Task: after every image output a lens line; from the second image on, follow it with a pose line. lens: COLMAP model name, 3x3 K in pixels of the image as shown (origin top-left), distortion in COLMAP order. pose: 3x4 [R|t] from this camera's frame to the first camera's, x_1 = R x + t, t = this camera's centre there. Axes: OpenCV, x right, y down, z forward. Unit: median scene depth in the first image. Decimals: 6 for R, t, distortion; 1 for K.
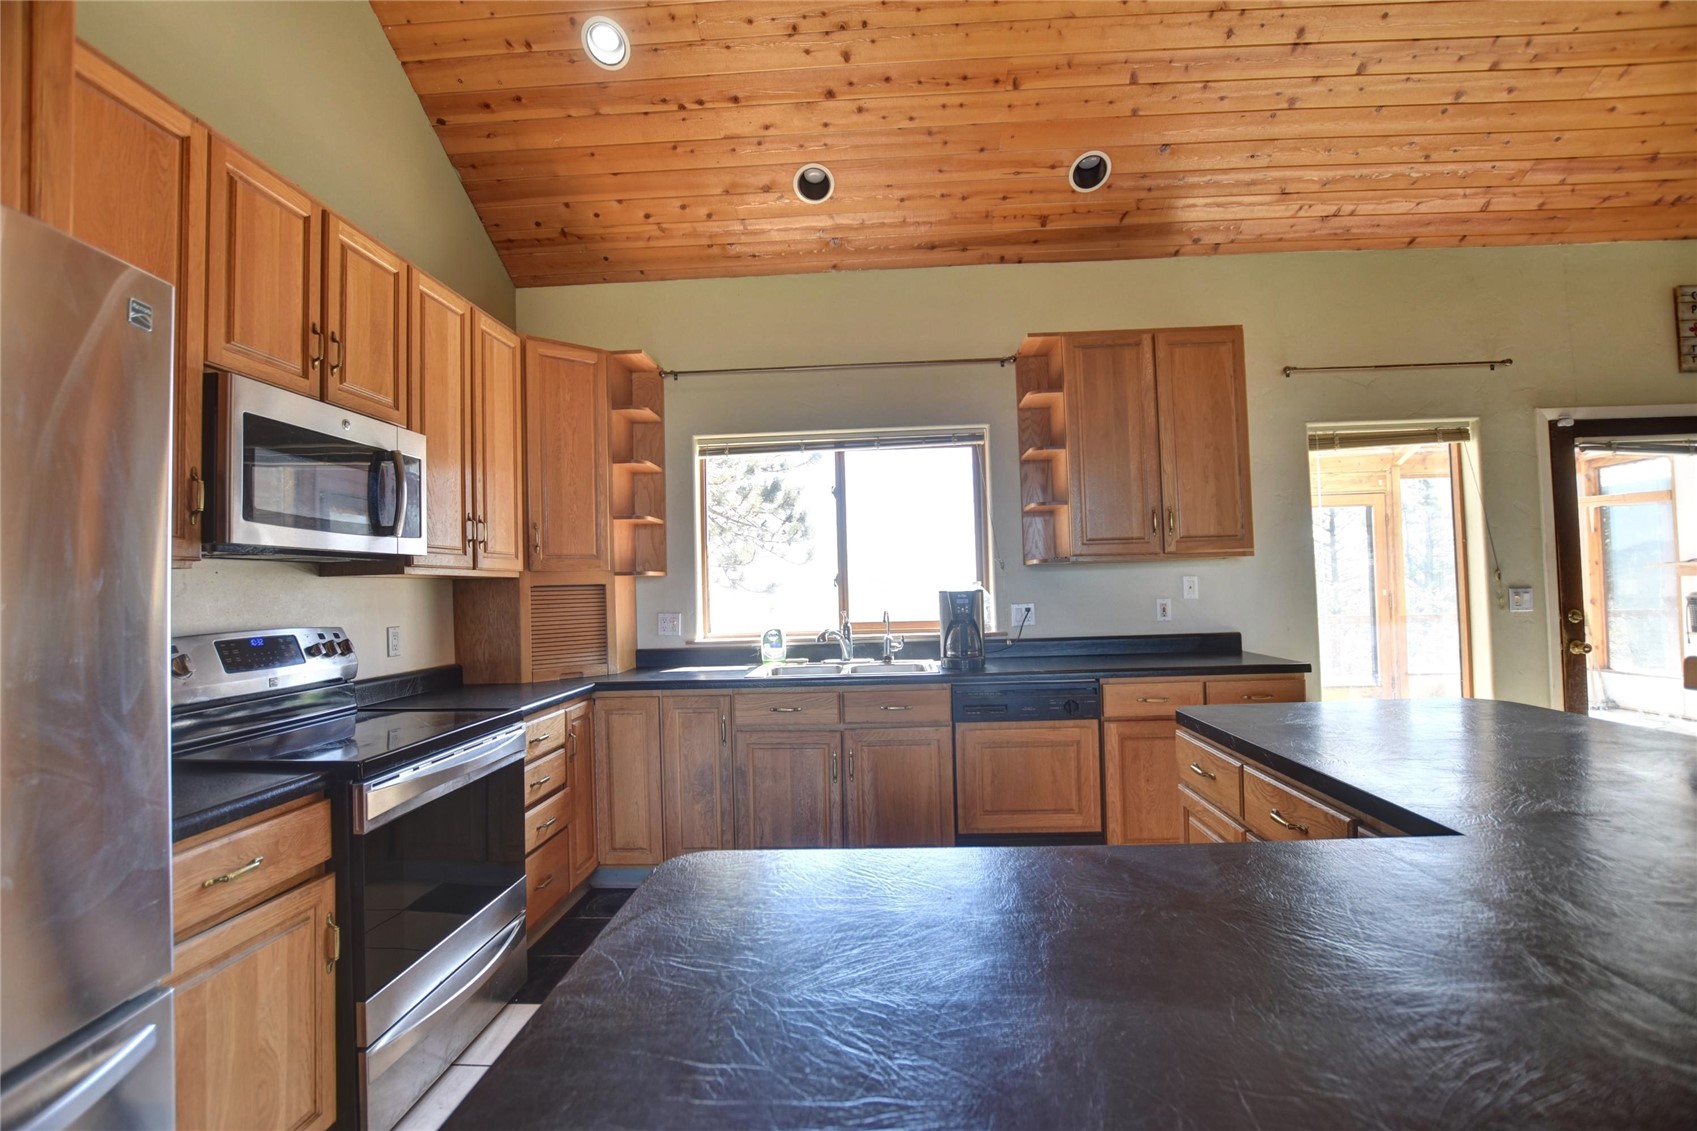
lens RADIAL K [[748.0, 0, 854.9], [0, 748.0, 570.2], [0, 0, 1]] dist [-0.032246, 0.004847]
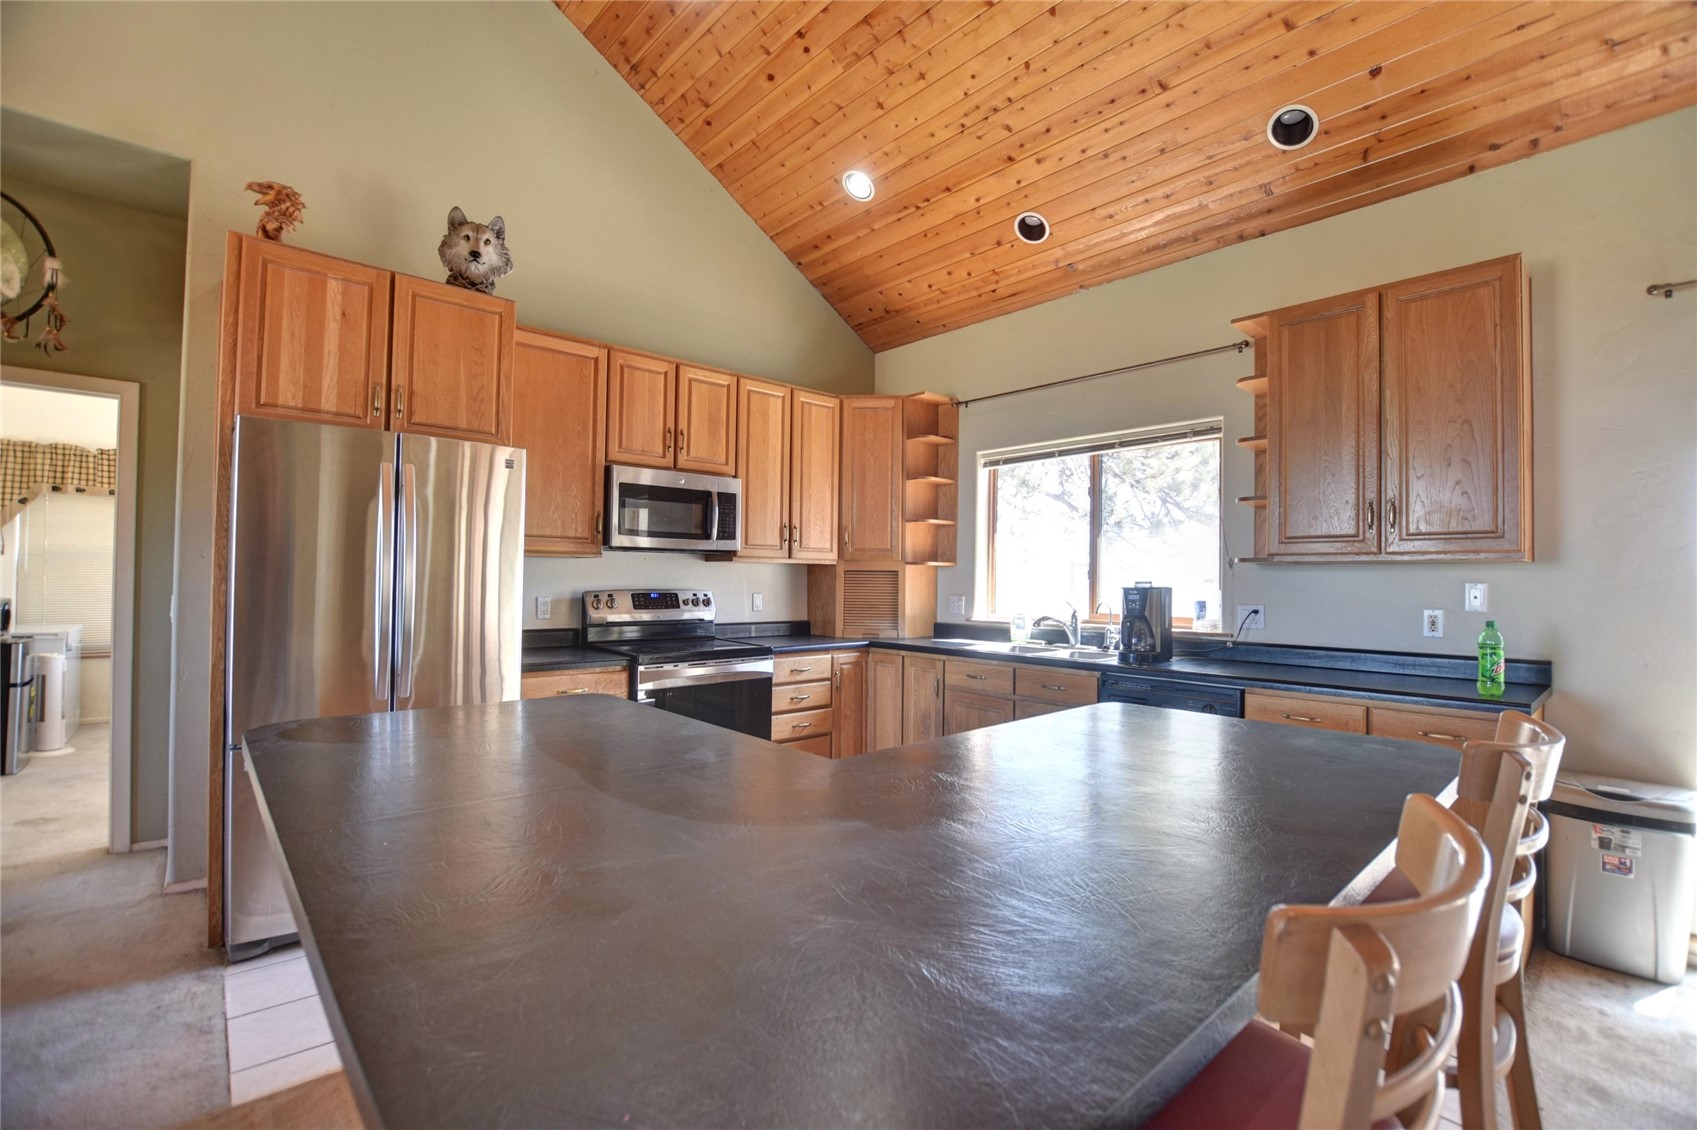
lens RADIAL K [[748.0, 0, 853.4], [0, 748.0, 568.6], [0, 0, 1]] dist [-0.032246, 0.004847]
pose [[0.703108, 0.027729, -0.710543, 0.590894], [-0.015259, 0.999598, 0.023909, -0.017091], [0.710920, -0.005969, 0.703248, -0.007723]]
